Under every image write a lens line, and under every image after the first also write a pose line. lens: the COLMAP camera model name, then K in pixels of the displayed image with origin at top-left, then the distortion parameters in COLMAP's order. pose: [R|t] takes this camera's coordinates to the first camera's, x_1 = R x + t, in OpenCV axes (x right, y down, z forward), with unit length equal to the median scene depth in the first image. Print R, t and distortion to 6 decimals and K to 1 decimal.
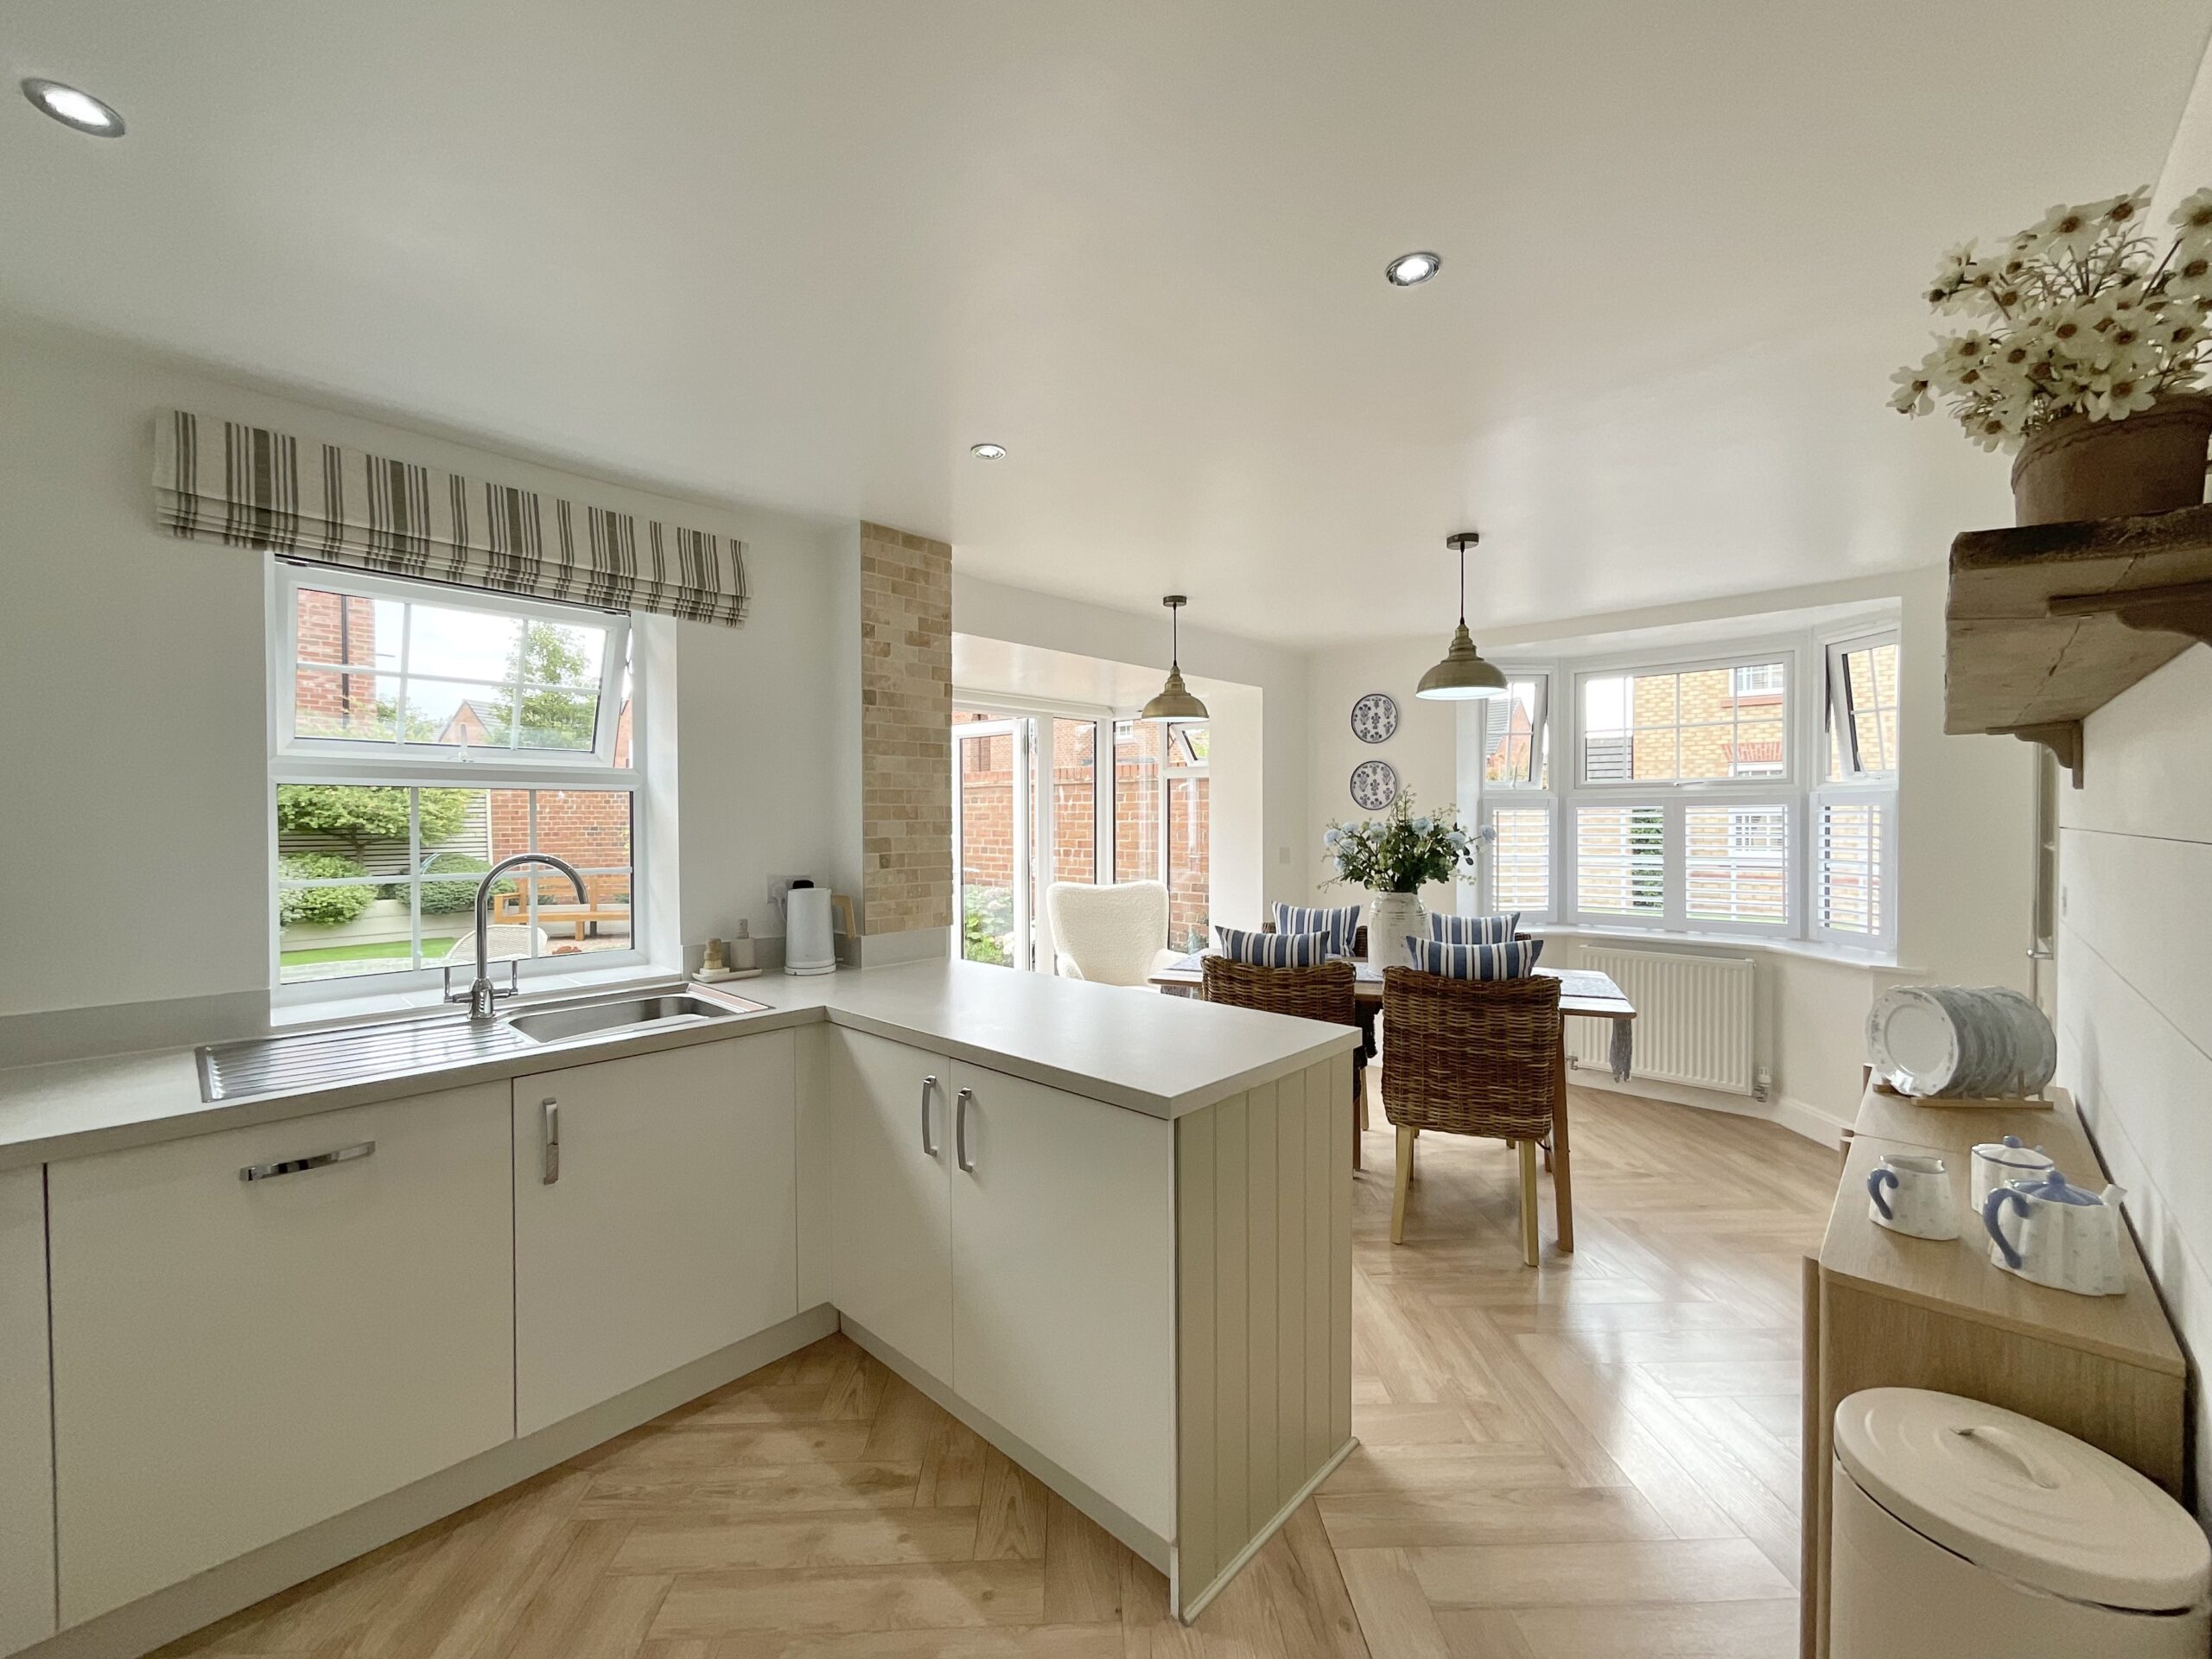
lens RADIAL K [[895.2, 0, 1102.3], [0, 895.2, 828.3], [0, 0, 1]] dist [-0.000574, 0.000755]
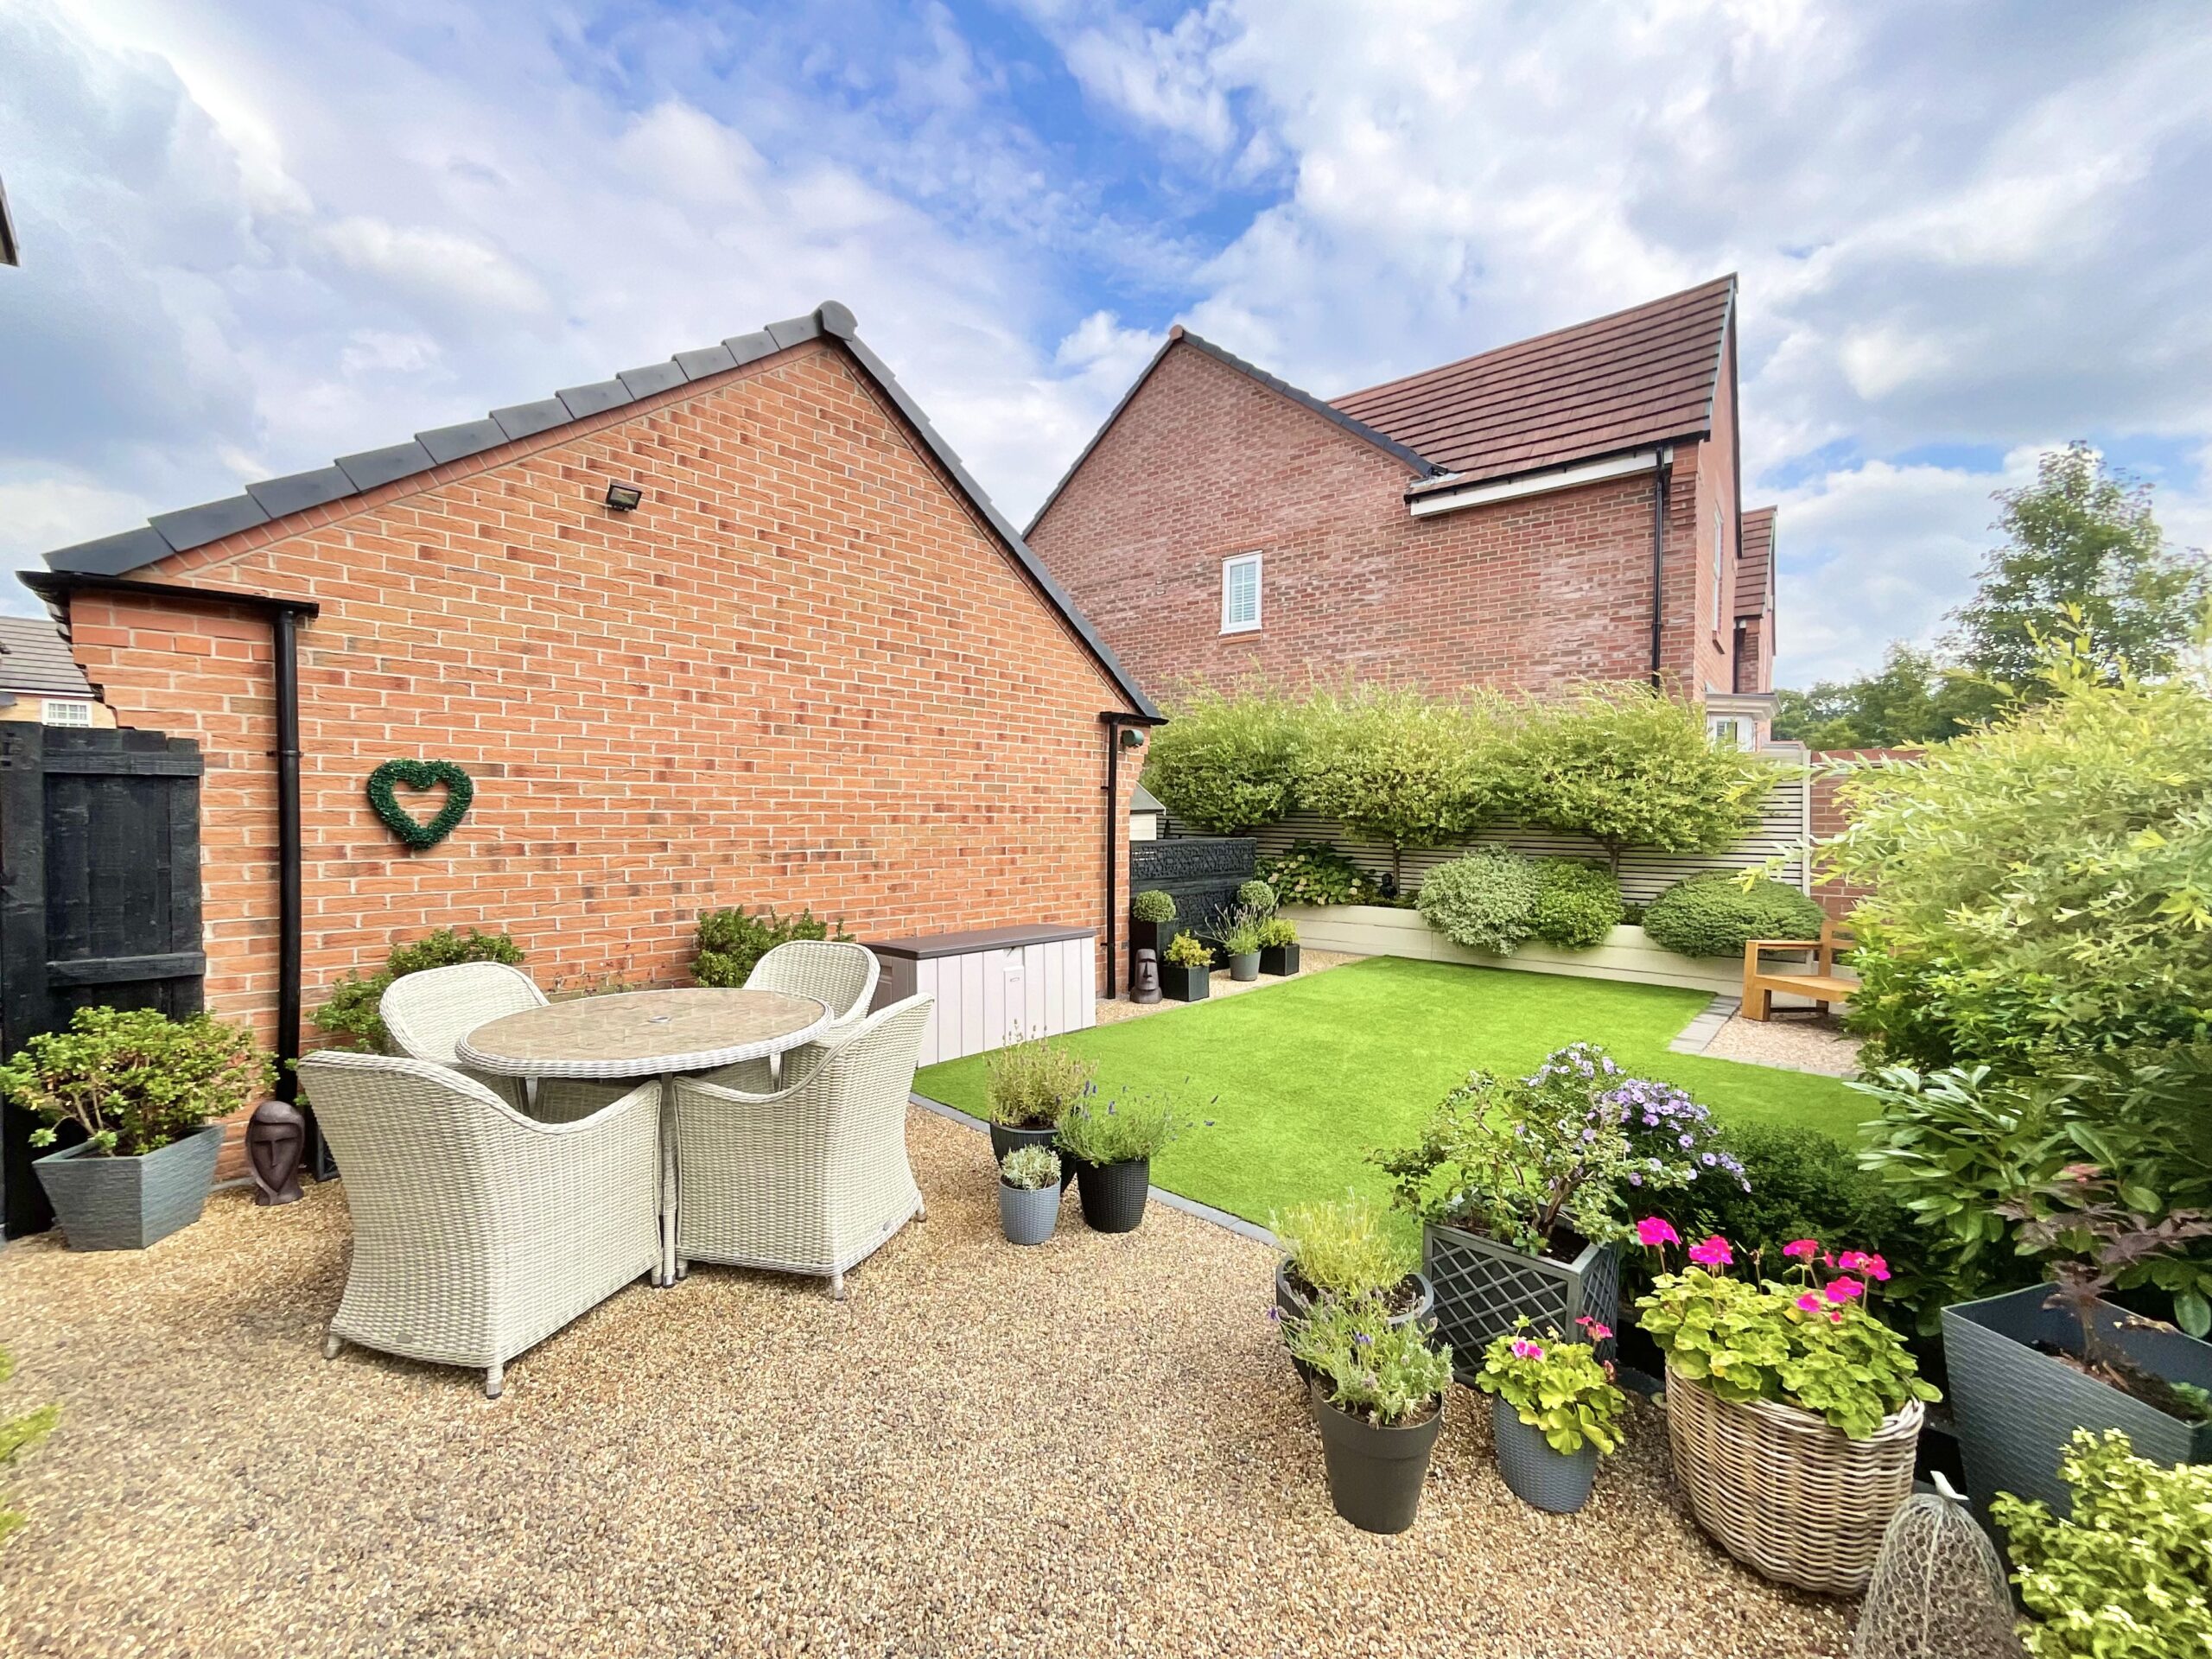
lens RADIAL K [[895.2, 0, 1105.5], [0, 895.2, 828.8], [0, 0, 1]] dist [-0.000574, 0.000755]
pose [[-0.003971, 0.019820, -0.999796, -0.145239], [-0.023064, 0.999536, 0.019907, -0.016153], [0.999726, 0.023139, -0.003512, 1.600238]]
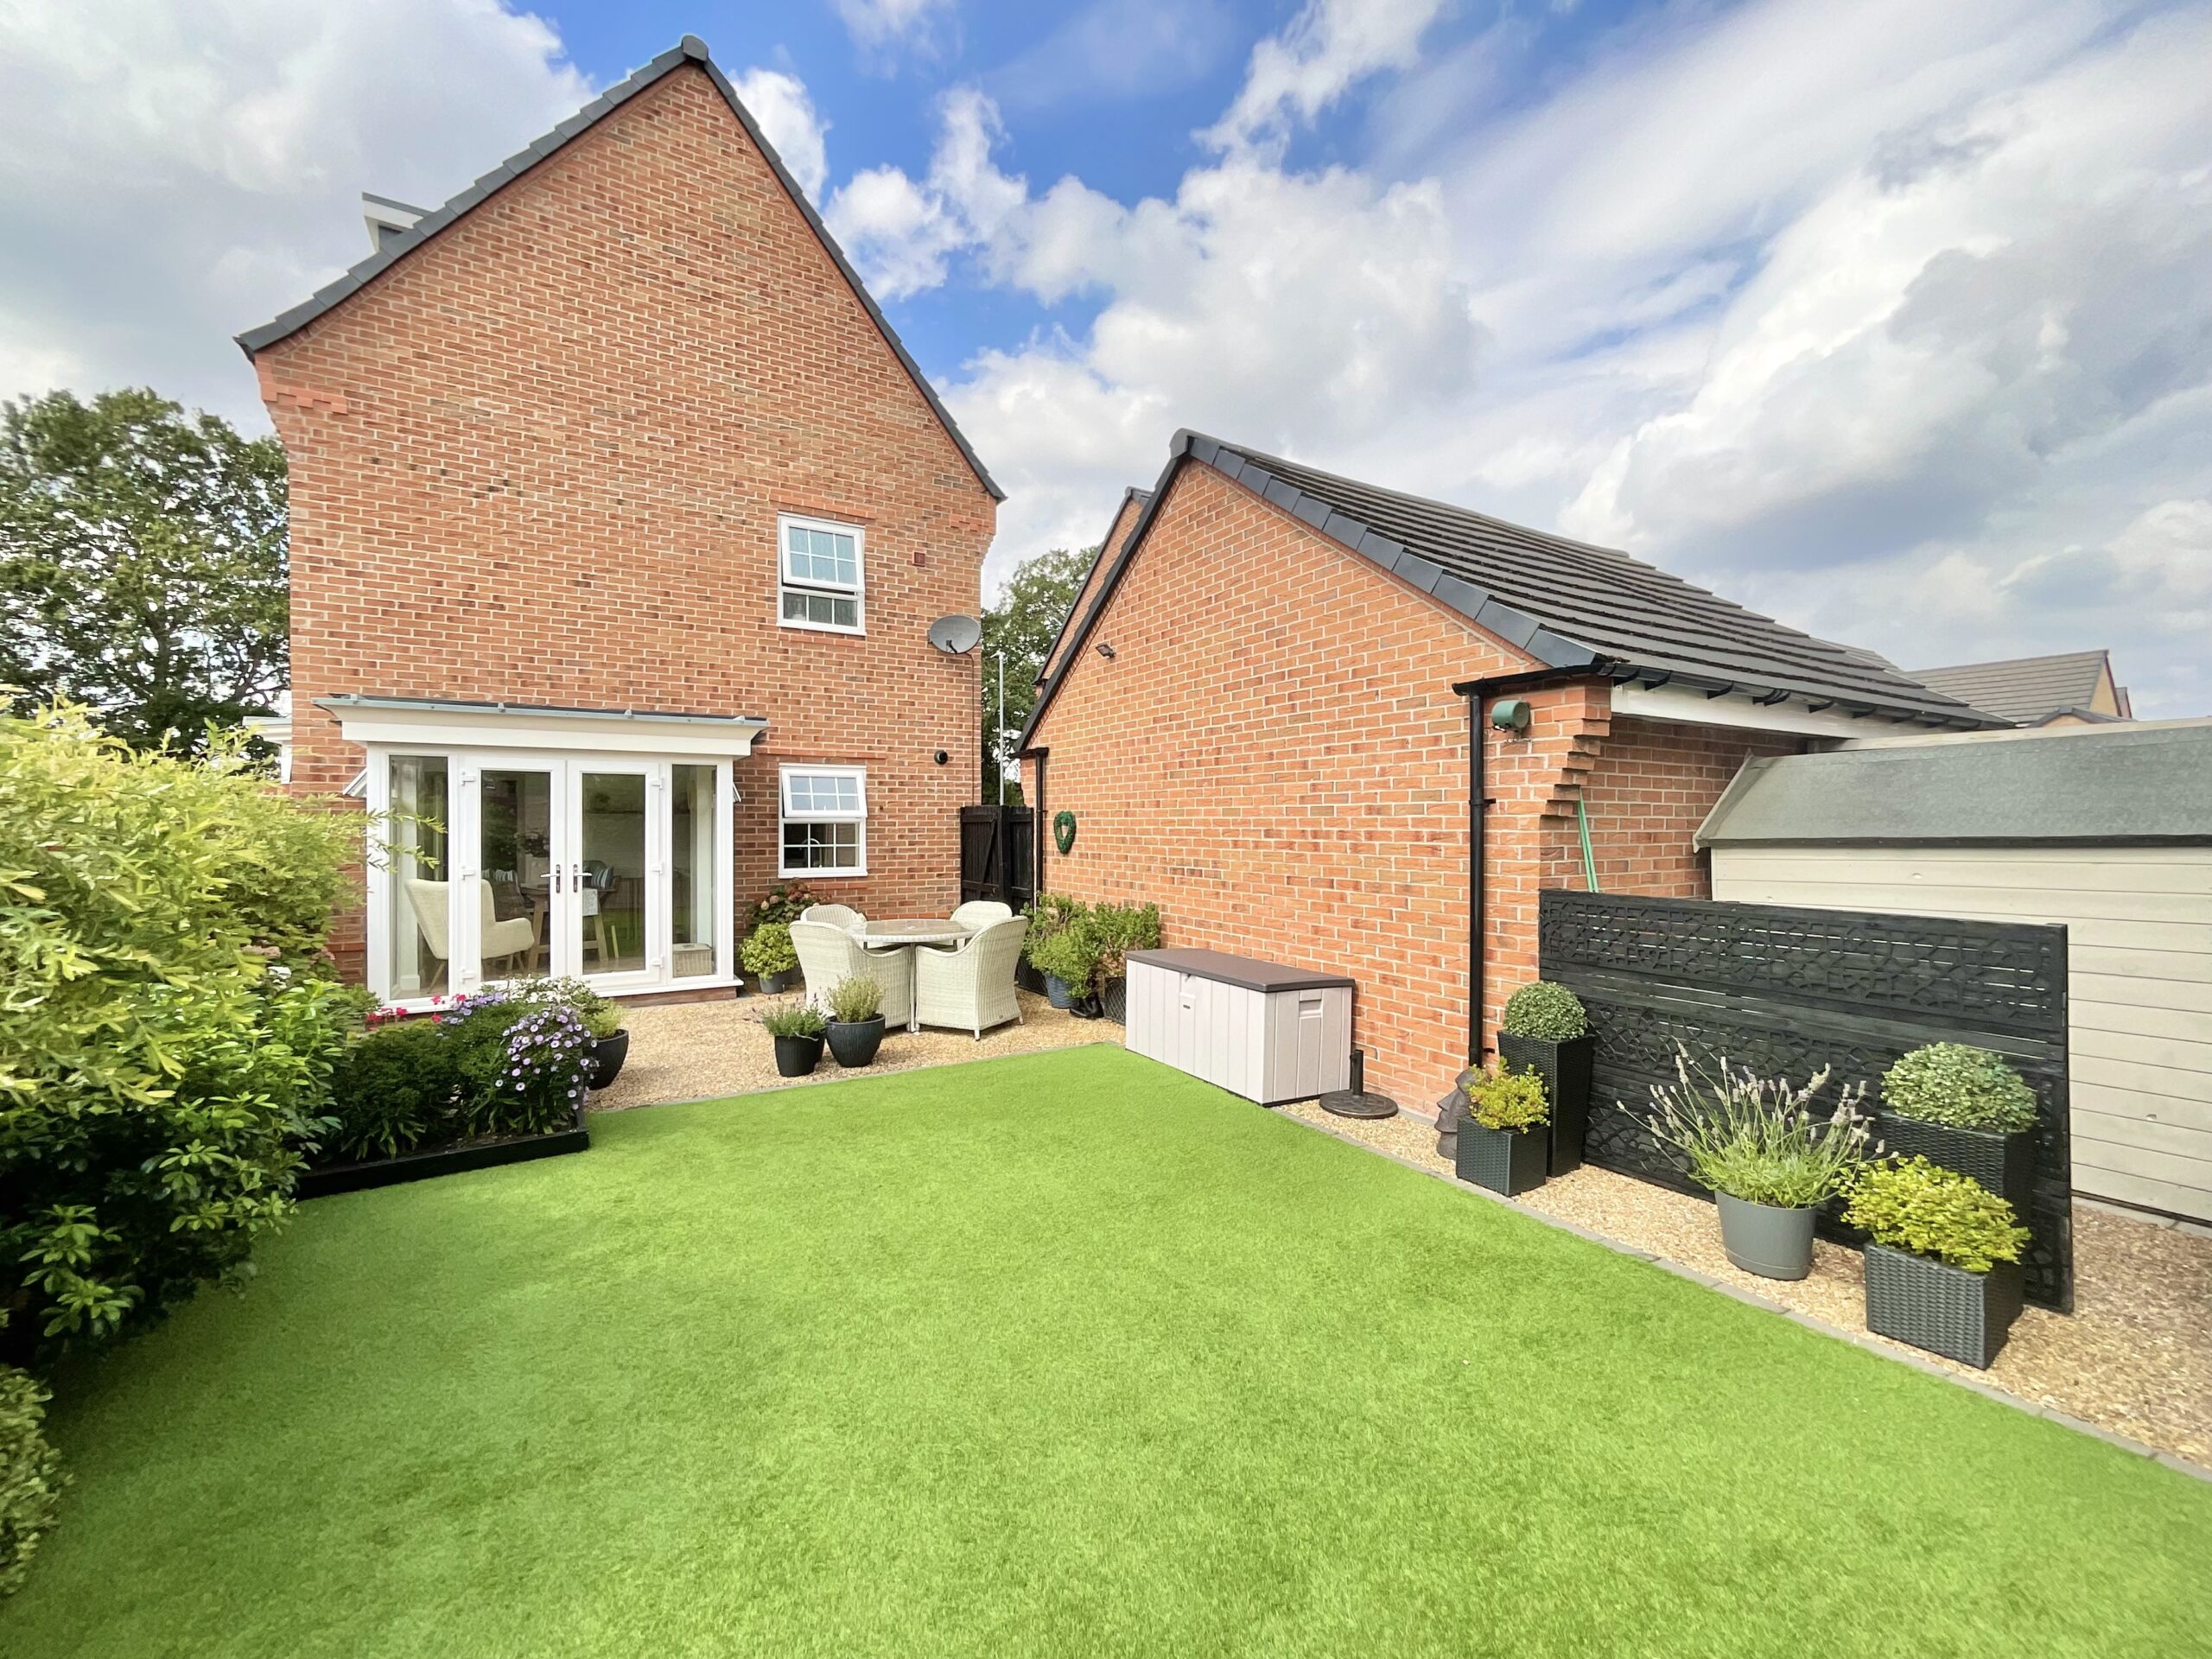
lens RADIAL K [[895.2, 0, 1091.7], [0, 895.2, 829.3], [0, 0, 1]] dist [-0.000574, 0.000755]
pose [[-0.959636, -0.000023, 0.281246, -1.938529], [0.005488, 0.999808, 0.018805, -0.054546], [-0.281192, 0.019589, -0.959451, 2.940329]]
